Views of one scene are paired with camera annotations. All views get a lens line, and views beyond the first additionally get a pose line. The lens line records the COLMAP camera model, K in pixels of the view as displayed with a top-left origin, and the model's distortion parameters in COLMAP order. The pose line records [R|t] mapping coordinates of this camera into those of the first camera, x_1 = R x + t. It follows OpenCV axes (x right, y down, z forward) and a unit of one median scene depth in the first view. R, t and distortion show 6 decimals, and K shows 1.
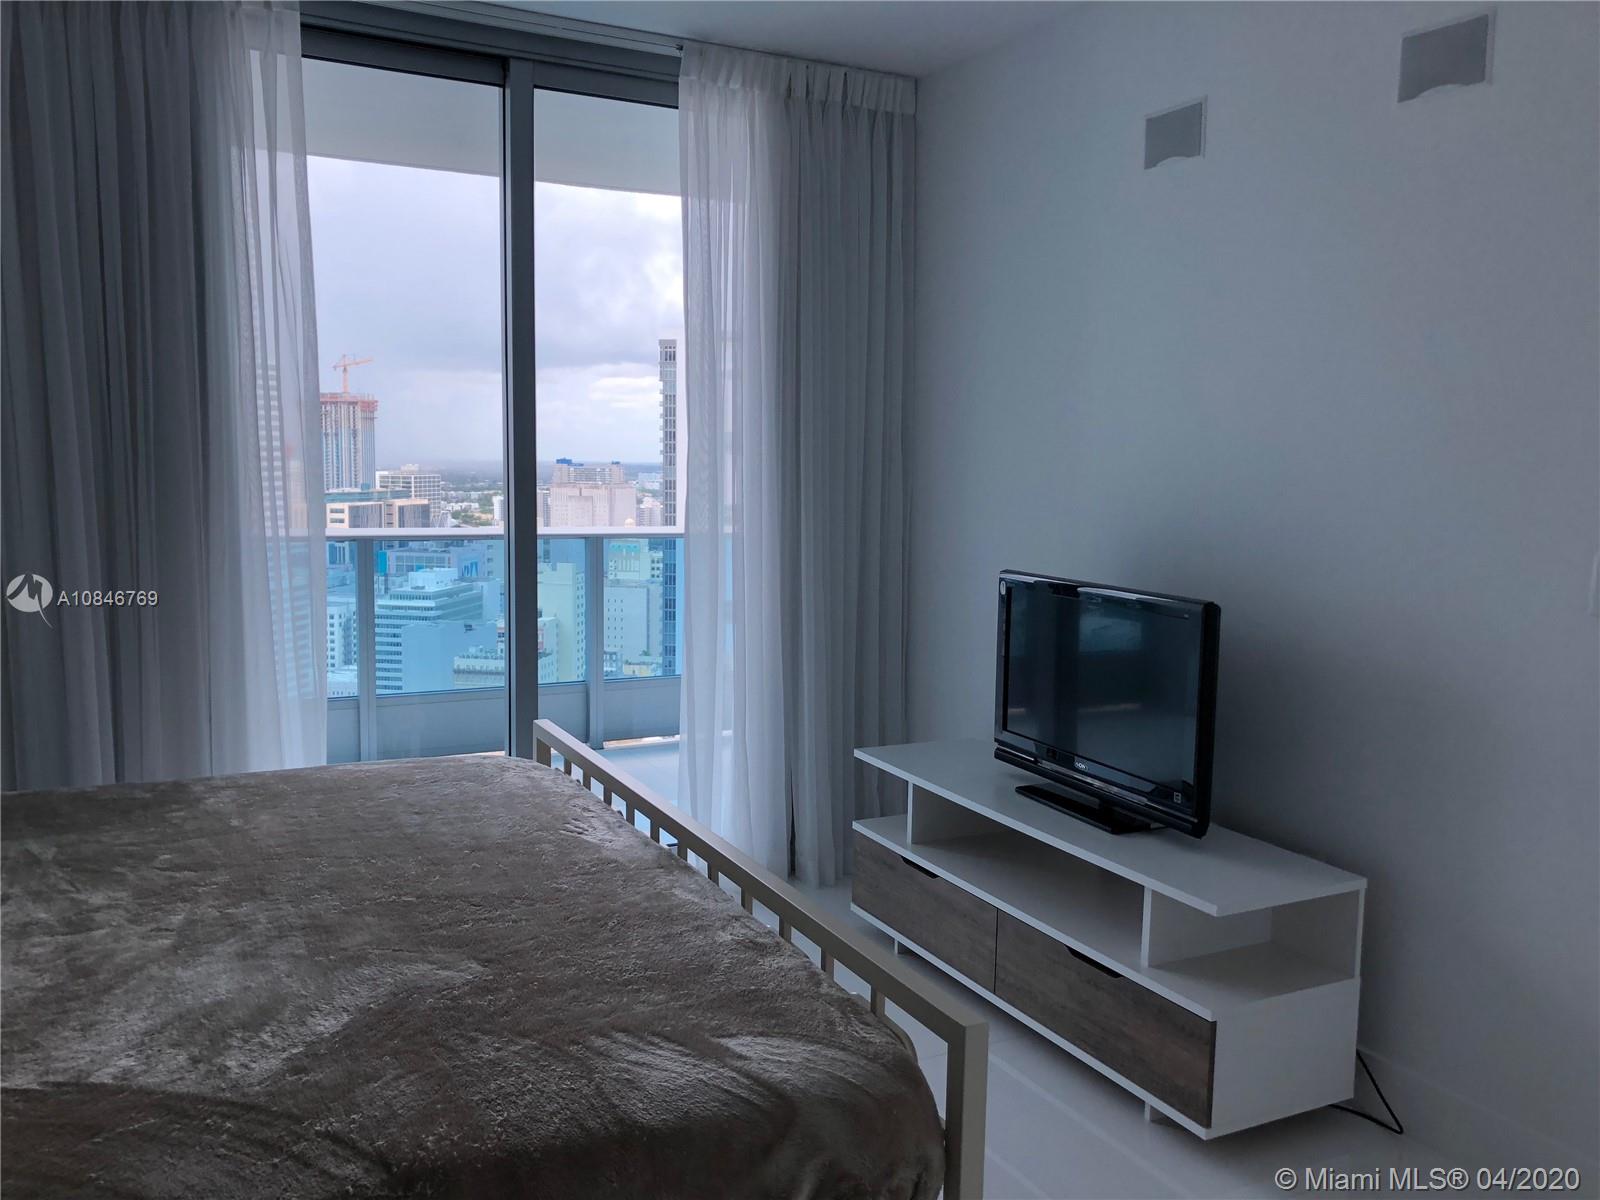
lens RADIAL K [[1311.6, 0, 790.0], [0, 1311.6, 589.4], [0, 0, 1]] dist [0.050341, -0.047154]
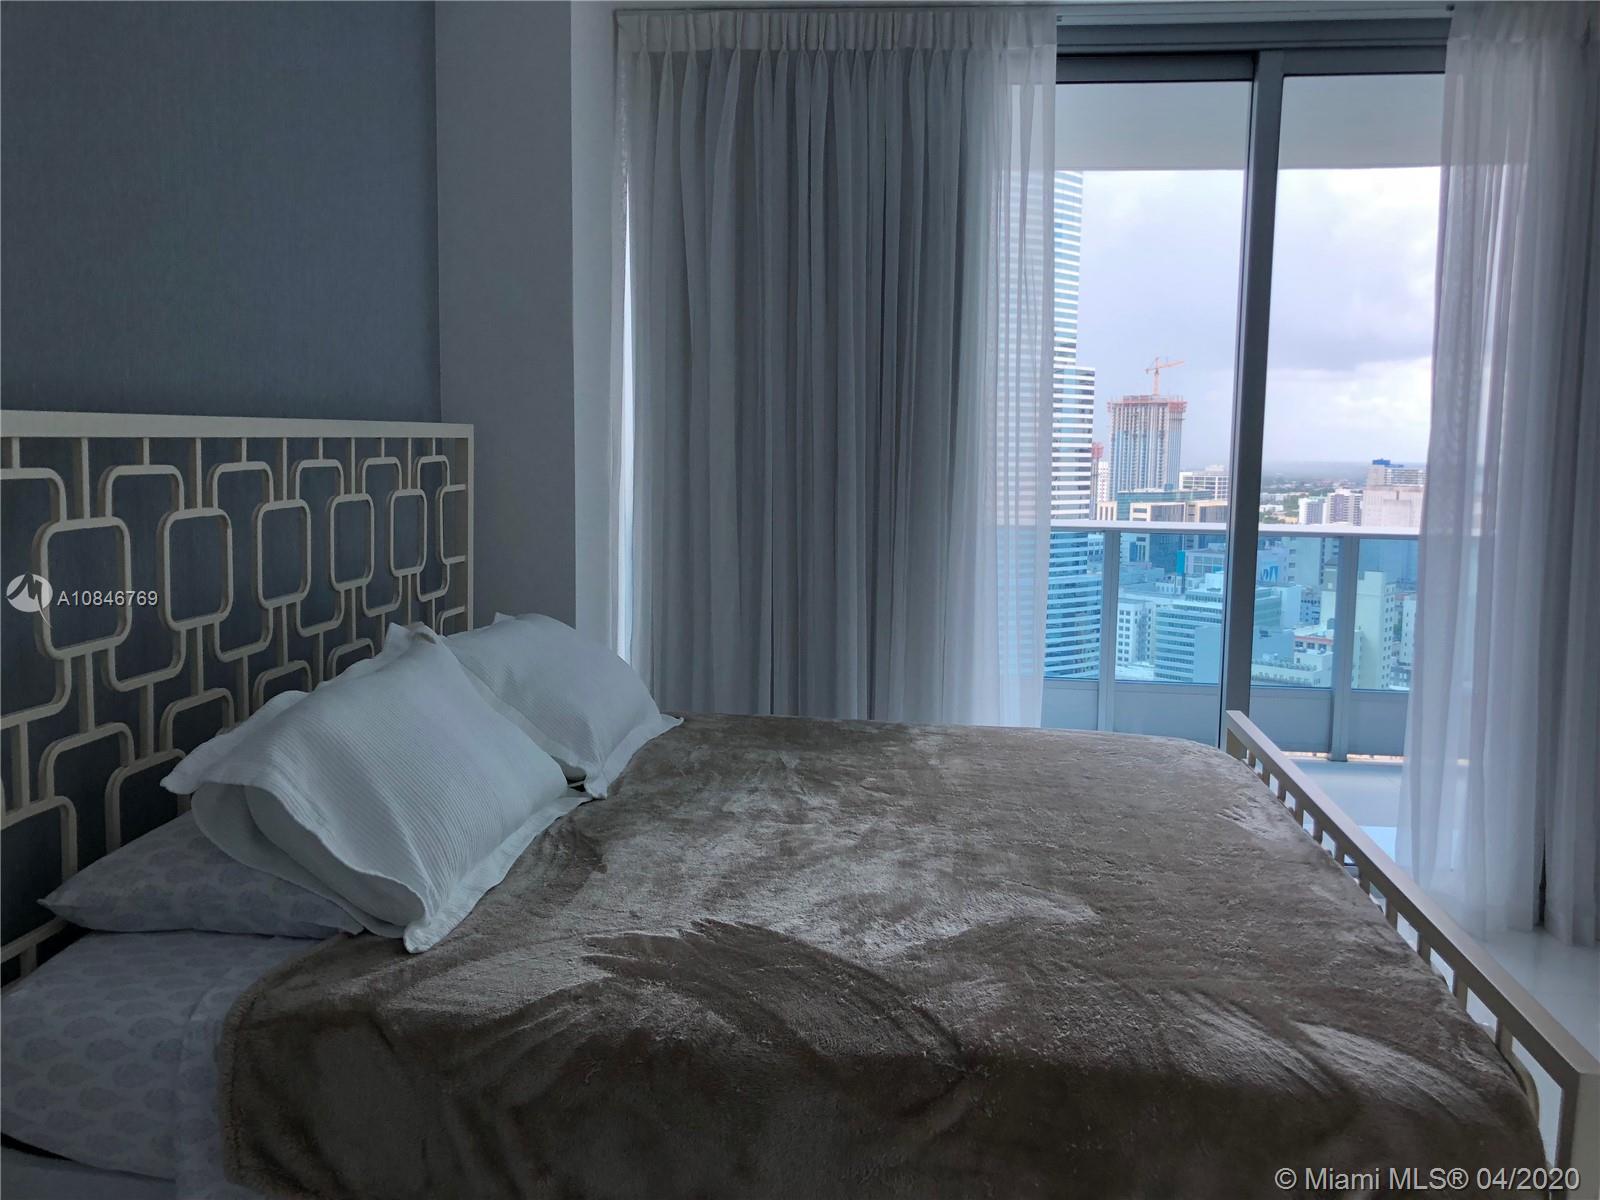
lens RADIAL K [[1311.6, 0, 801.1], [0, 1311.6, 585.6], [0, 0, 1]] dist [0.050341, -0.047154]
pose [[0.834937, 0.056511, -0.547436, 0.141611], [-0.058407, 0.998195, 0.013962, 0.017091], [0.547237, 0.020317, 0.836731, -0.040920]]
